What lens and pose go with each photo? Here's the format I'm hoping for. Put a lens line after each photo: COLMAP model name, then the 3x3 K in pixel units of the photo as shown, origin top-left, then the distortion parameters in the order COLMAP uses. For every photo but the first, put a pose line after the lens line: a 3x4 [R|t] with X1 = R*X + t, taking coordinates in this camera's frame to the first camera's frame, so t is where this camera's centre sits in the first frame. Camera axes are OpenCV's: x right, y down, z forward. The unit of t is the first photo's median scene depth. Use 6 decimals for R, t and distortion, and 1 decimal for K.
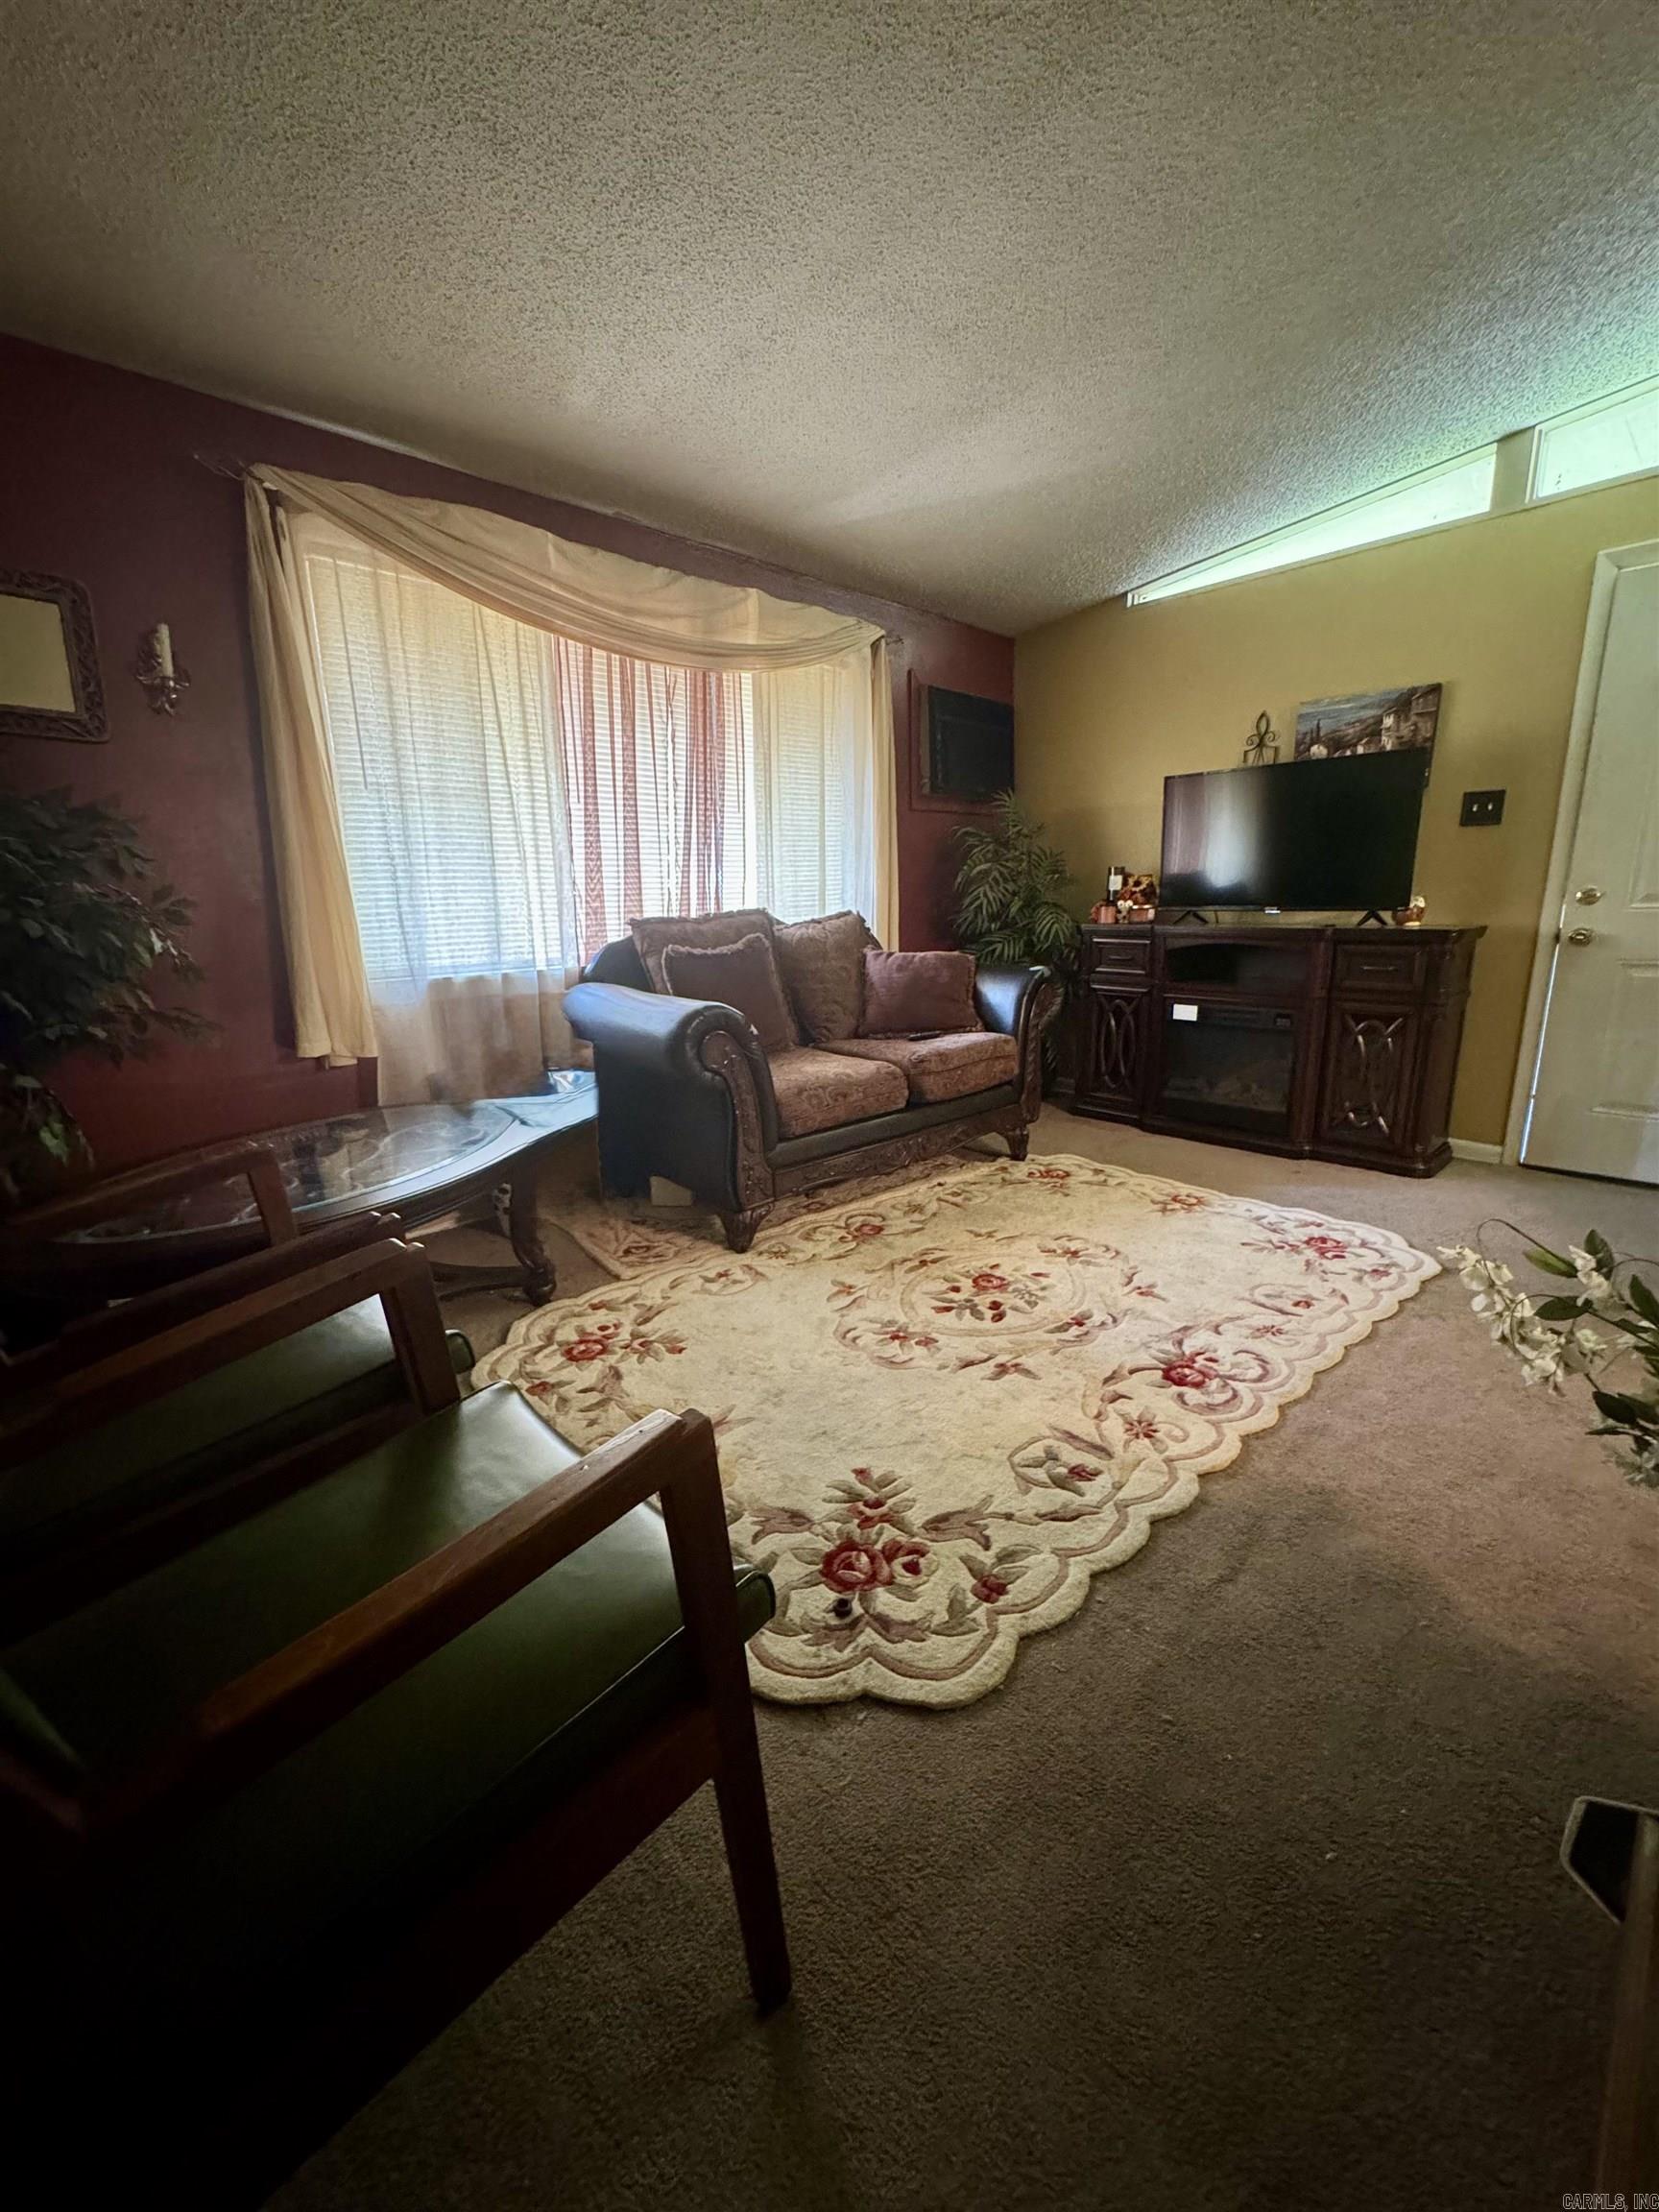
lens RADIAL K [[882.7, 0, 826.8], [0, 882.7, 1097.0], [0, 0, 1]] dist [0.002352, 0.000372]
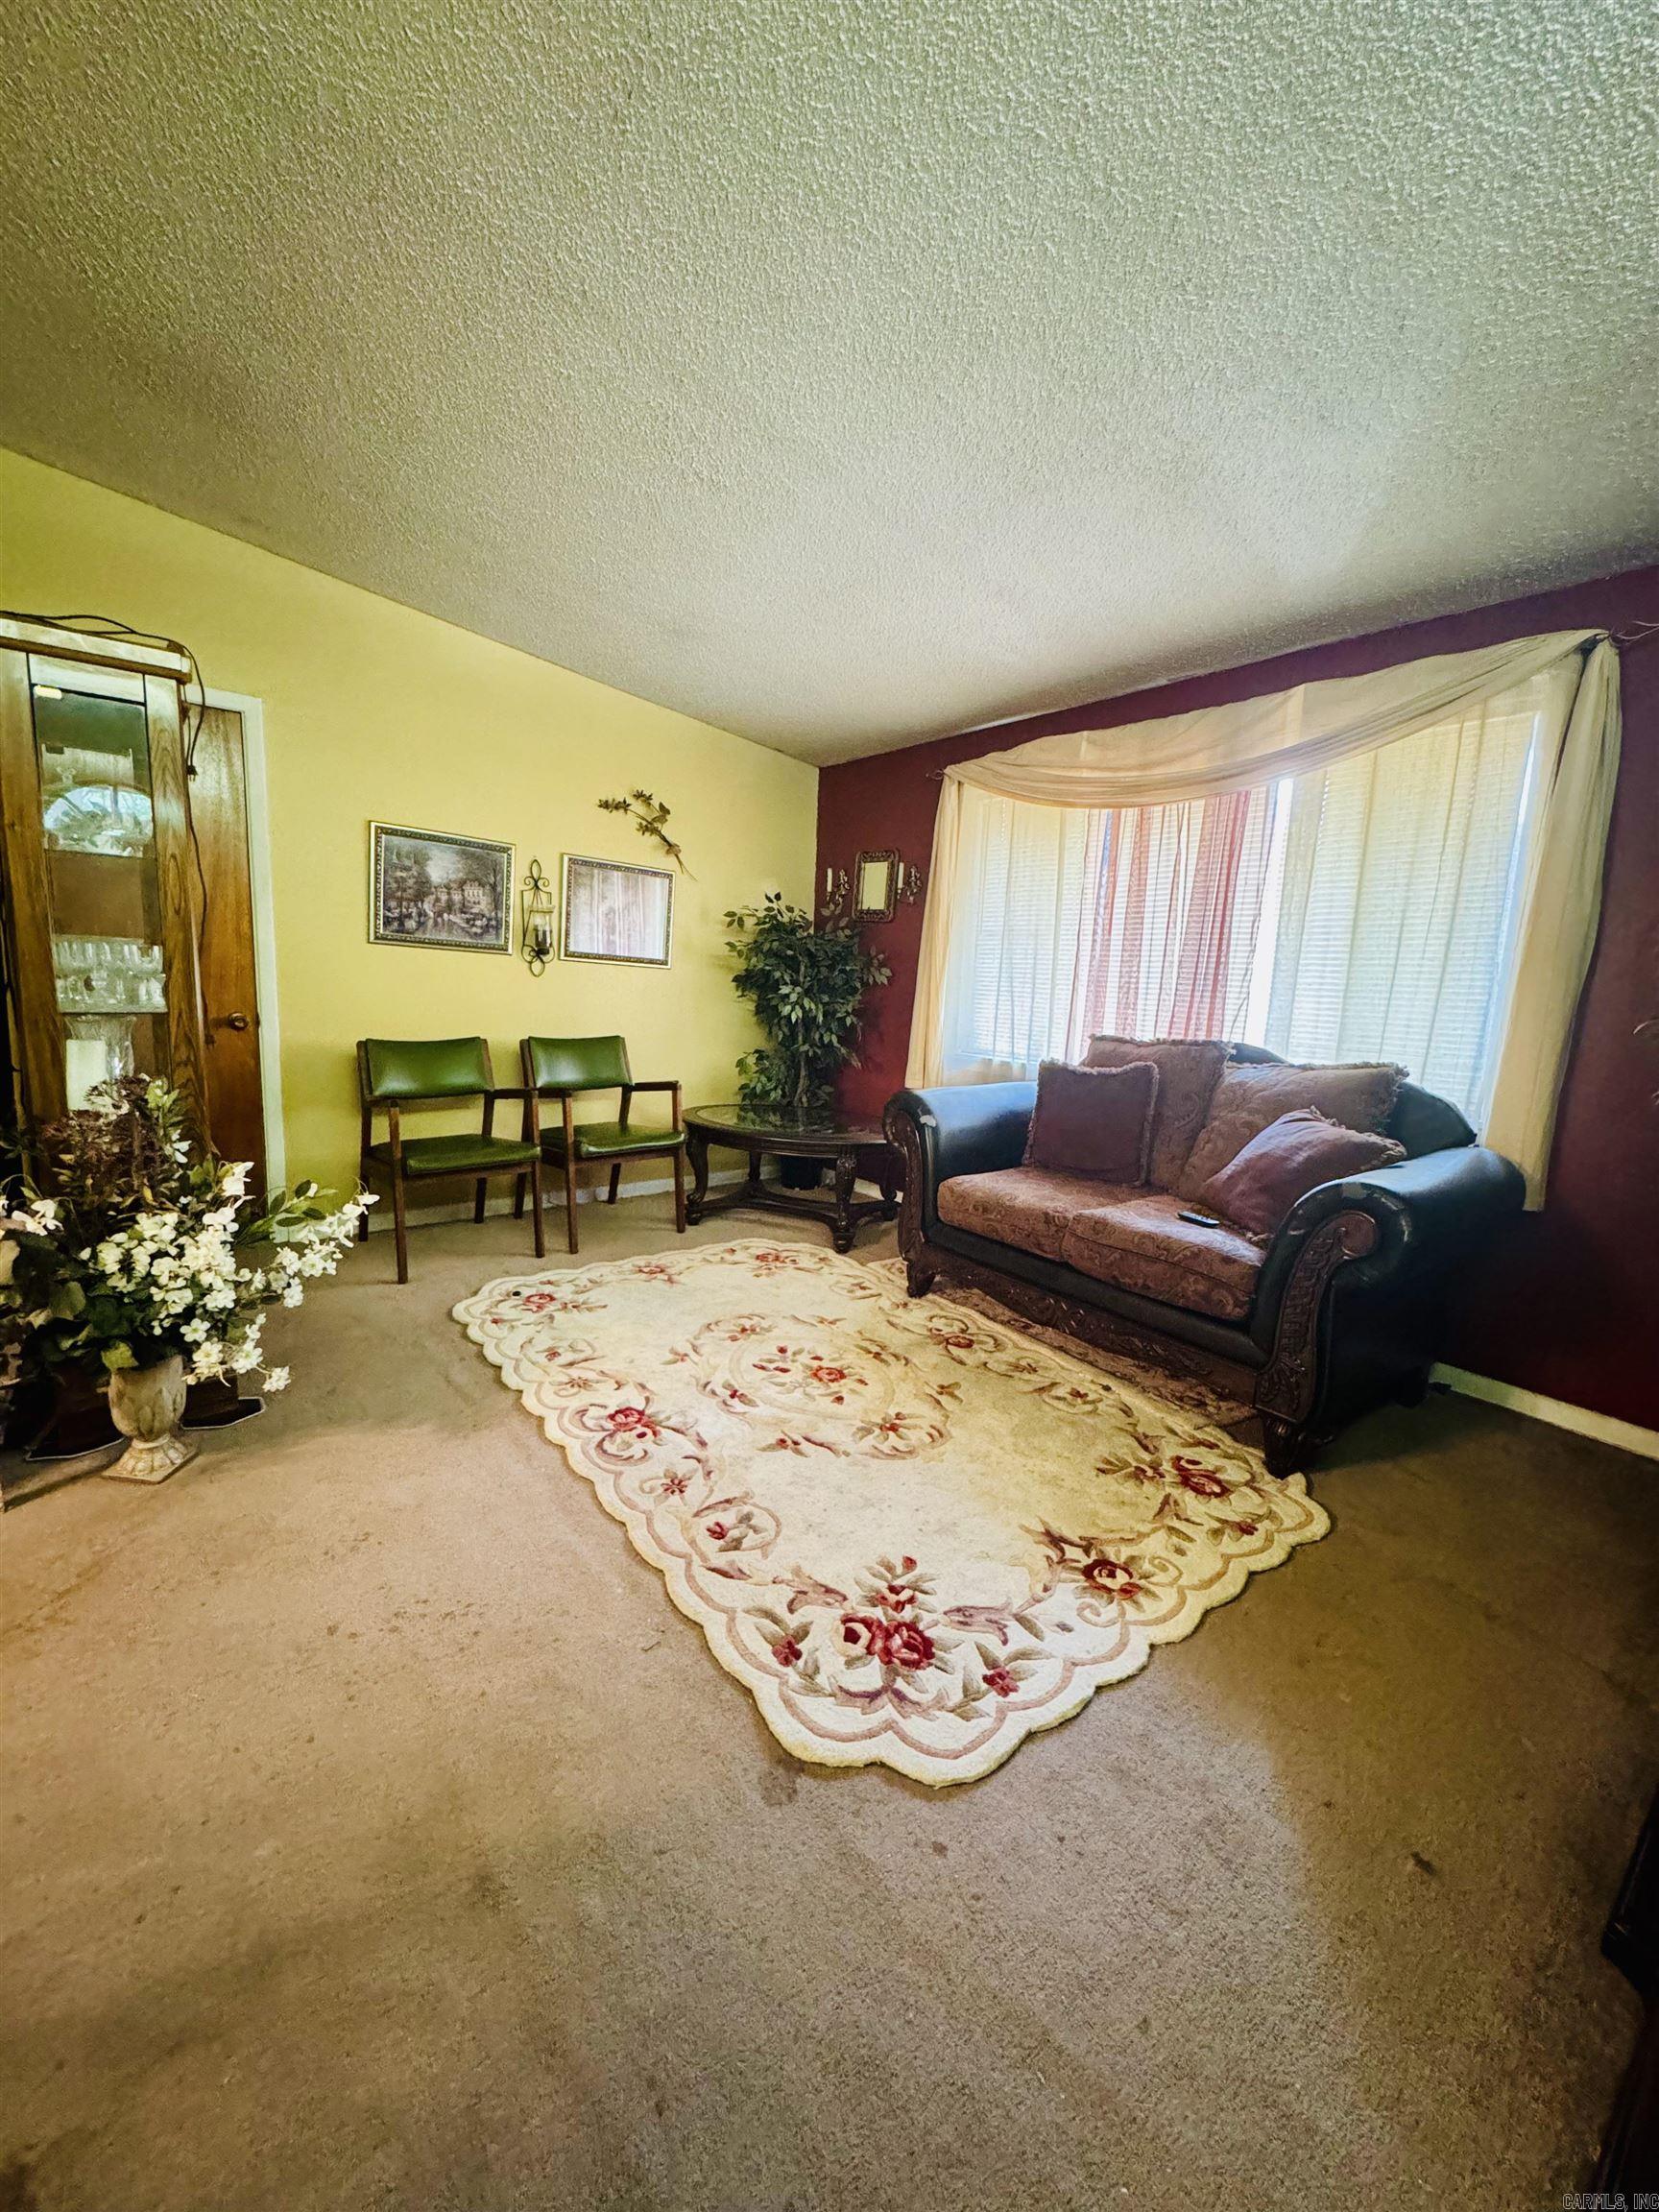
lens RADIAL K [[882.7, 0, 826.8], [0, 882.7, 1097.0], [0, 0, 1]] dist [0.002352, 0.000372]
pose [[-0.085739, 0.153279, -0.984456, 1.068371], [-0.262425, 0.949729, 0.170727, -0.263668], [0.961136, 0.272984, -0.041205, 0.853907]]
